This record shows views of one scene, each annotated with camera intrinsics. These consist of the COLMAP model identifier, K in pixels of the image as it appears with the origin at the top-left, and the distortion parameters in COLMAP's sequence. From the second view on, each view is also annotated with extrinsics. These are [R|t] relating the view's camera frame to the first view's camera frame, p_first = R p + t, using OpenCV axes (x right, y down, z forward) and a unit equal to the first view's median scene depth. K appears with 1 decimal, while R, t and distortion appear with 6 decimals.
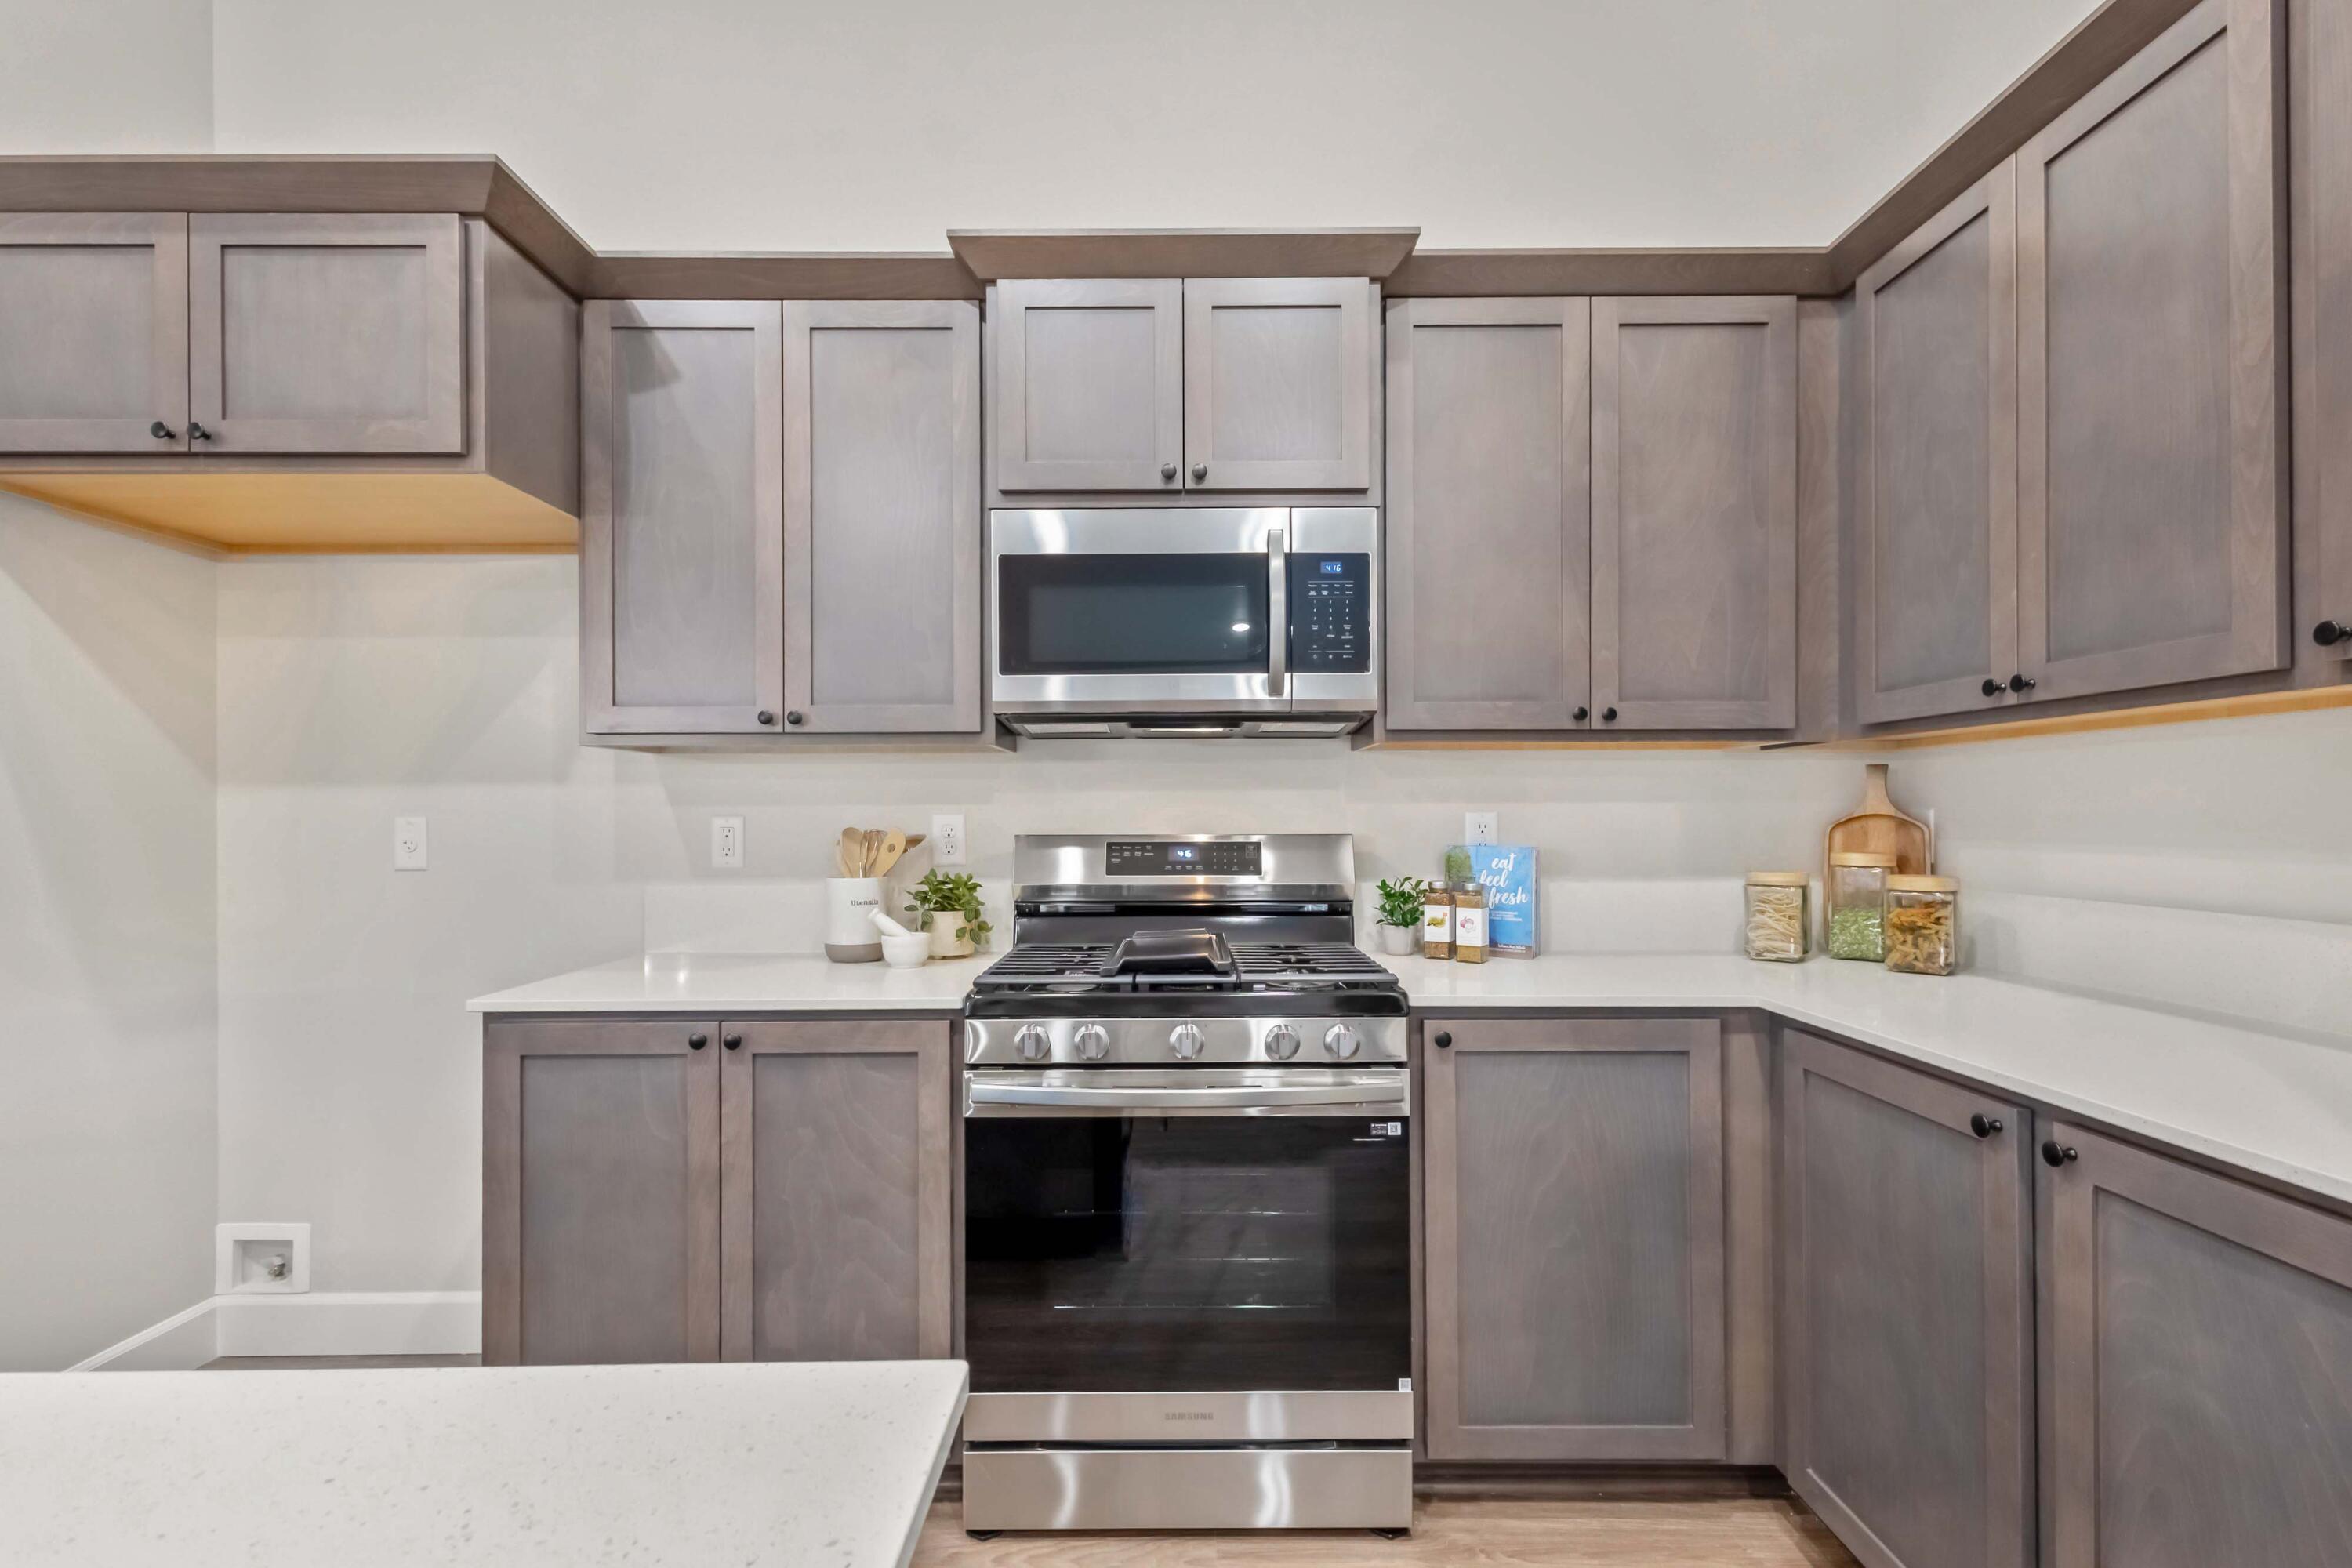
lens RADIAL K [[1080.7, 0, 1164.5], [0, 1080.7, 815.5], [0, 0, 1]] dist [0.004253, 0.000722]
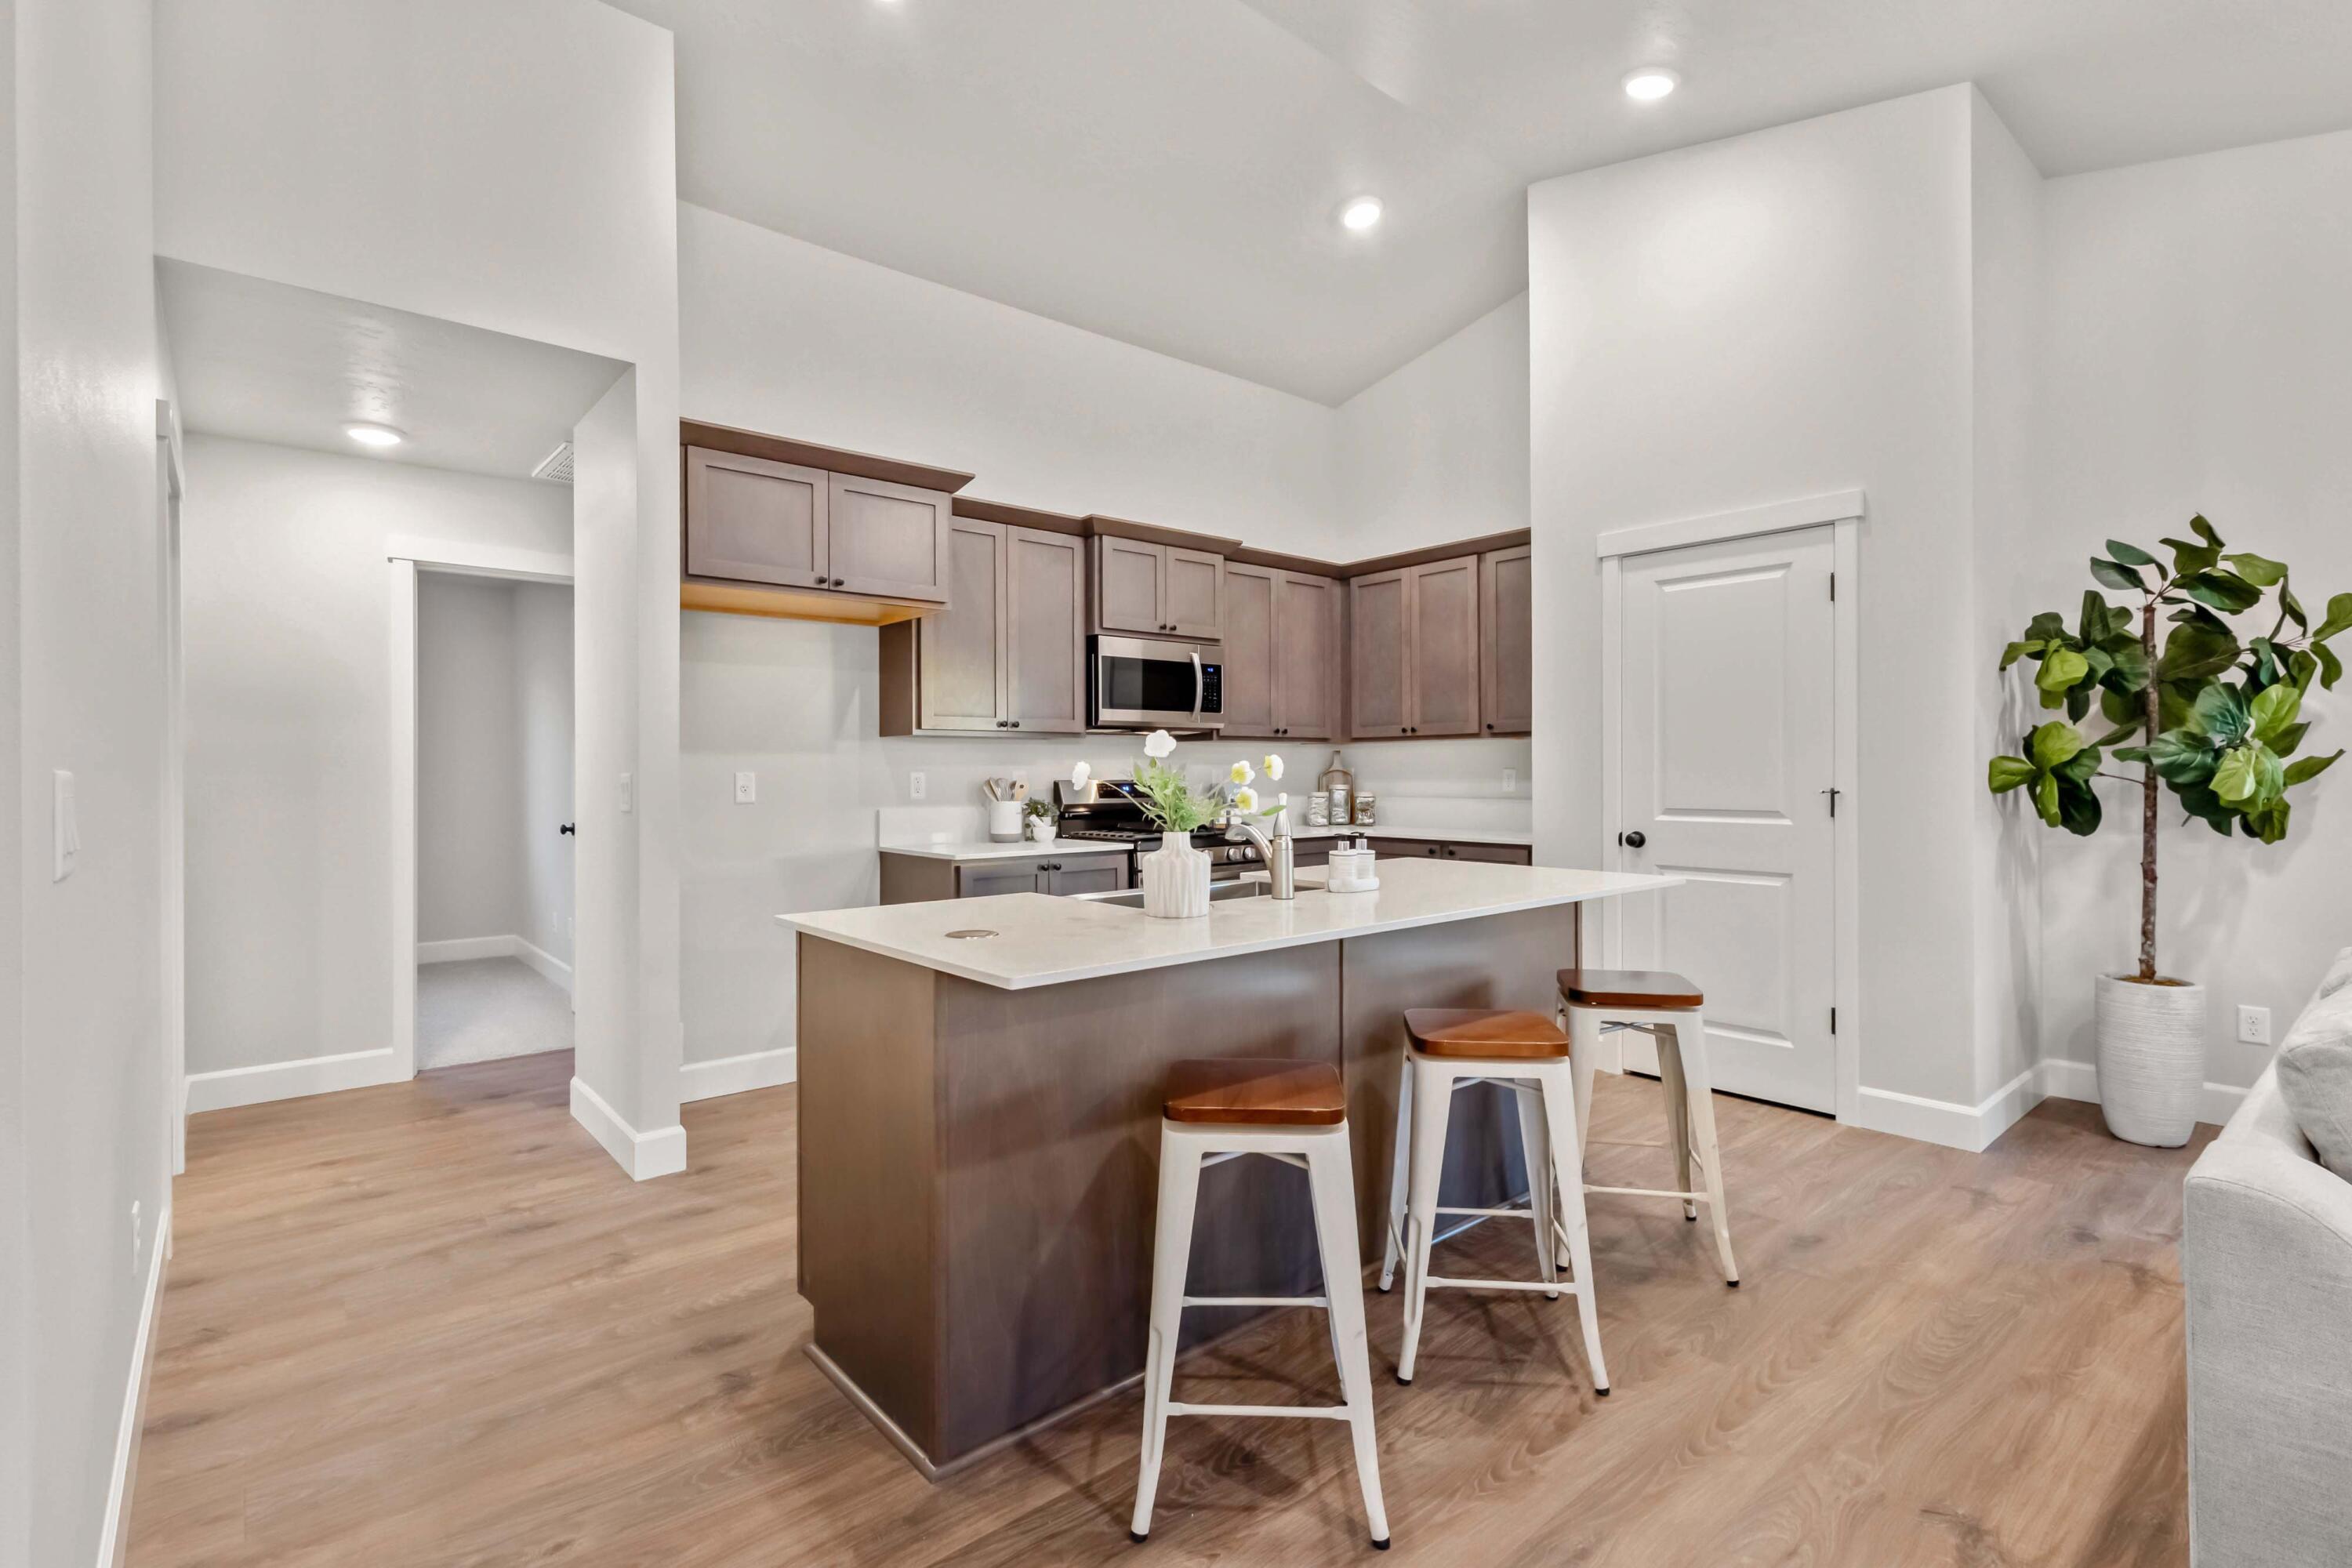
lens RADIAL K [[1080.7, 0, 1182.8], [0, 1080.7, 777.8], [0, 0, 1]] dist [0.004253, 0.000722]
pose [[0.763040, -0.004492, 0.646335, -1.490483], [0.004813, 0.999988, 0.001269, 0.013587], [-0.646333, 0.002142, 0.763052, -0.839688]]
